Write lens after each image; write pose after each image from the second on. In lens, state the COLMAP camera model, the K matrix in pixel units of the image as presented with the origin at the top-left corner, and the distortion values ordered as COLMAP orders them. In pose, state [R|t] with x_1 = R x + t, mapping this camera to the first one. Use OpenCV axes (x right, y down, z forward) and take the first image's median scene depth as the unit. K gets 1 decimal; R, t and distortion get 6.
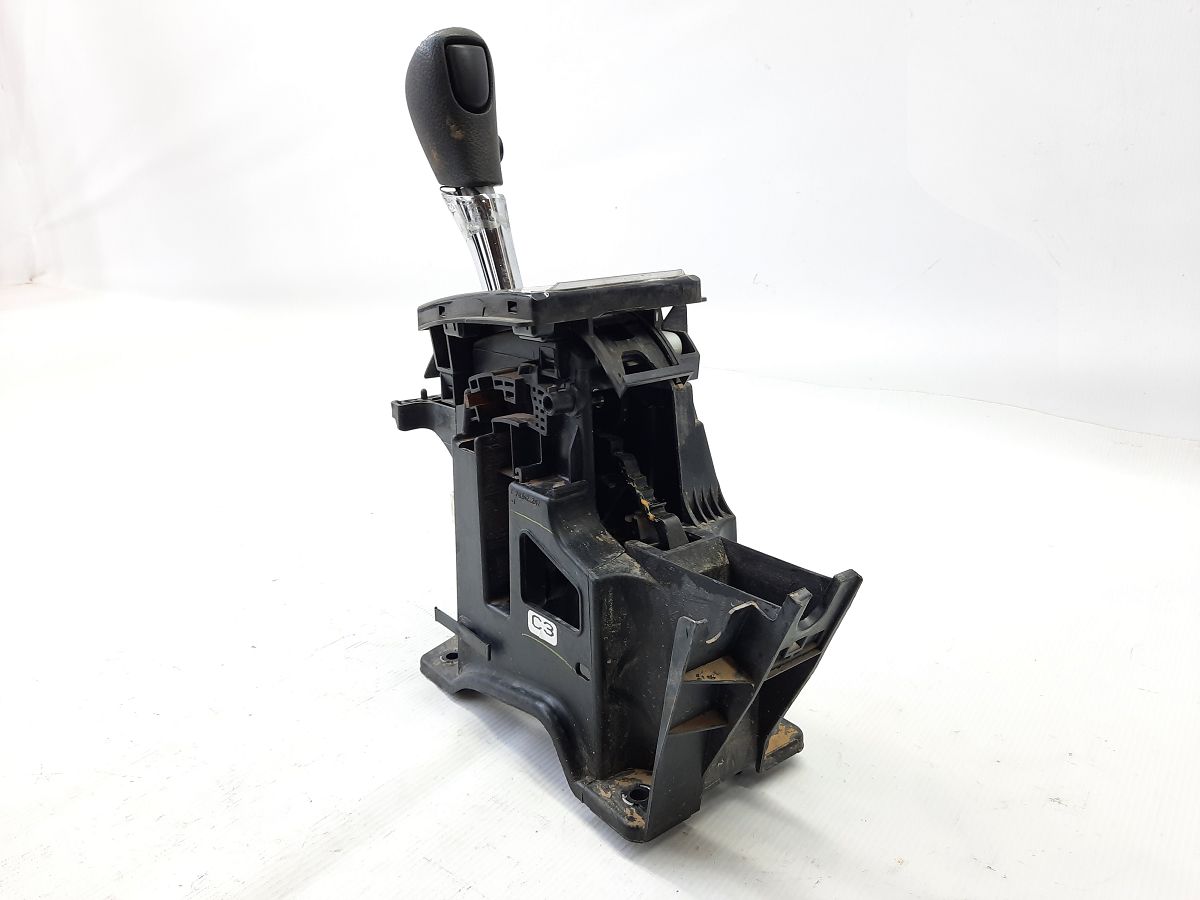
lens RADIAL K [[870.3, 0, 605.4], [0, 870.3, 452.4], [0, 0, 1]] dist [-0.002523, -0.003015]
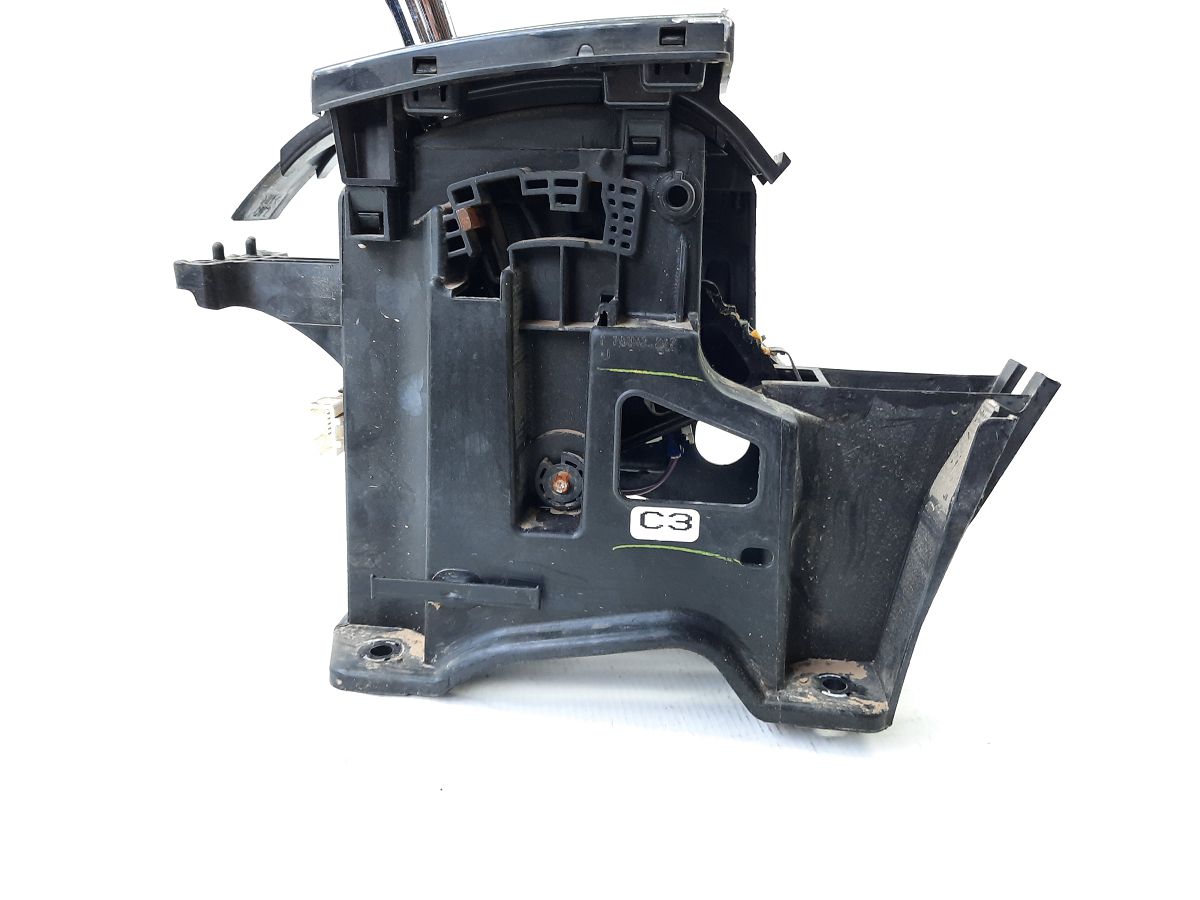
lens RADIAL K [[870.3, 0, 599.8], [0, 870.3, 449.4], [0, 0, 1]] dist [-0.002523, -0.003015]
pose [[0.700960, -0.135252, 0.700258, -0.586238], [0.144505, 0.988422, 0.046261, 0.097526], [-0.698407, 0.068763, 0.712389, 0.510811]]
